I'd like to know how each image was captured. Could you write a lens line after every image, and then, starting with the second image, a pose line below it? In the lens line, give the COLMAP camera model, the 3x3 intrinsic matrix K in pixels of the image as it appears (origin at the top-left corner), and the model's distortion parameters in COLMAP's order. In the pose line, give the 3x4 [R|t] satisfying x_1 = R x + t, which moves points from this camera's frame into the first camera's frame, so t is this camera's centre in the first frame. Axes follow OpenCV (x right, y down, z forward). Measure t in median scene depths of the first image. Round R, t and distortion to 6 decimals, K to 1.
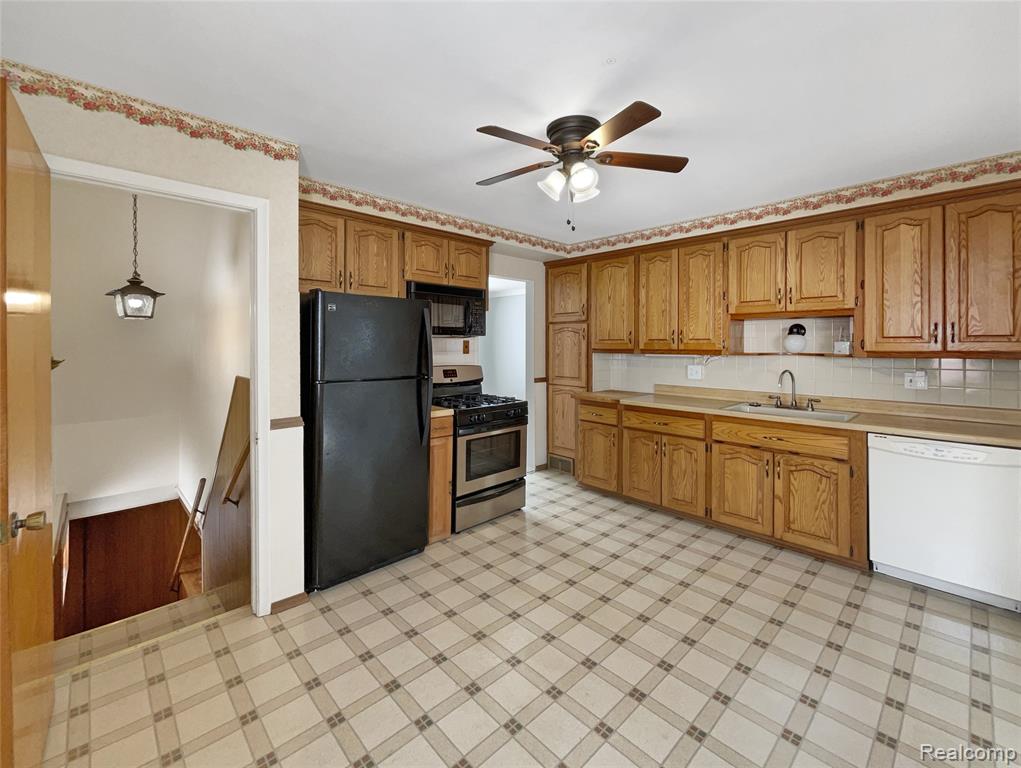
lens RADIAL K [[439.2, 0, 507.7], [0, 439.2, 348.7], [0, 0, 1]] dist [-0.000188, -0.000017]
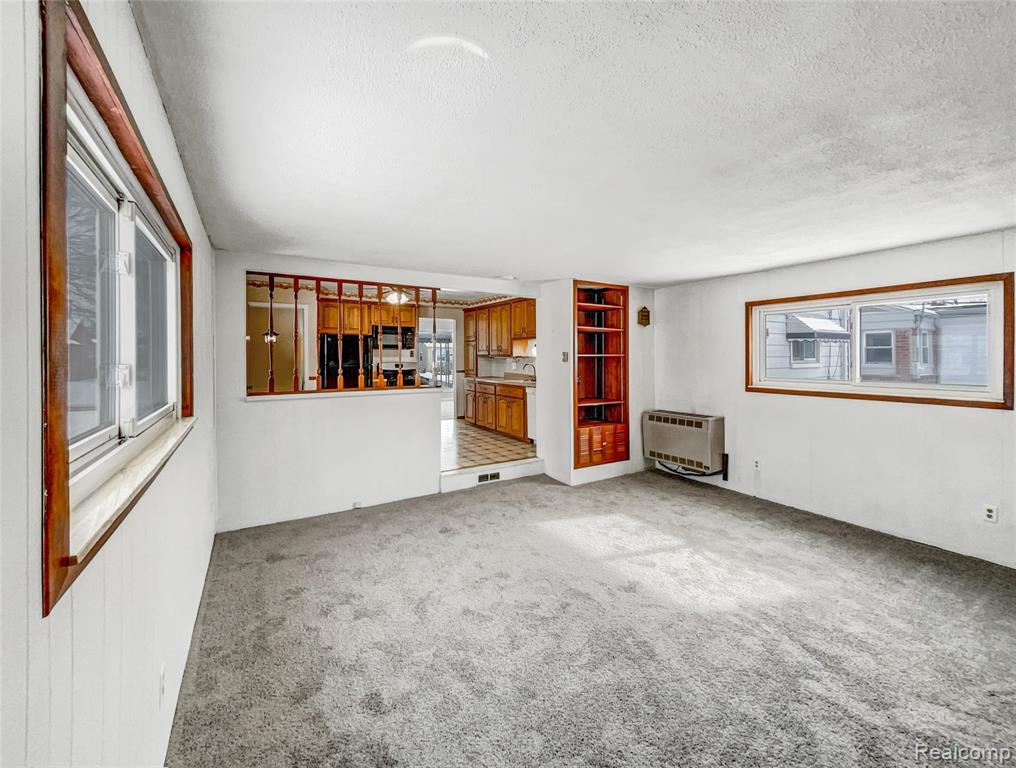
lens RADIAL K [[409.4, 0, 509.9], [0, 409.4, 356.3], [0, 0, 1]] dist [0.000215, 0.000005]
pose [[0.982838, -0.003766, -0.184433, 0.897679], [0.002917, 0.999984, -0.004875, 0.023738], [0.184448, 0.004253, 0.982833, -1.017678]]
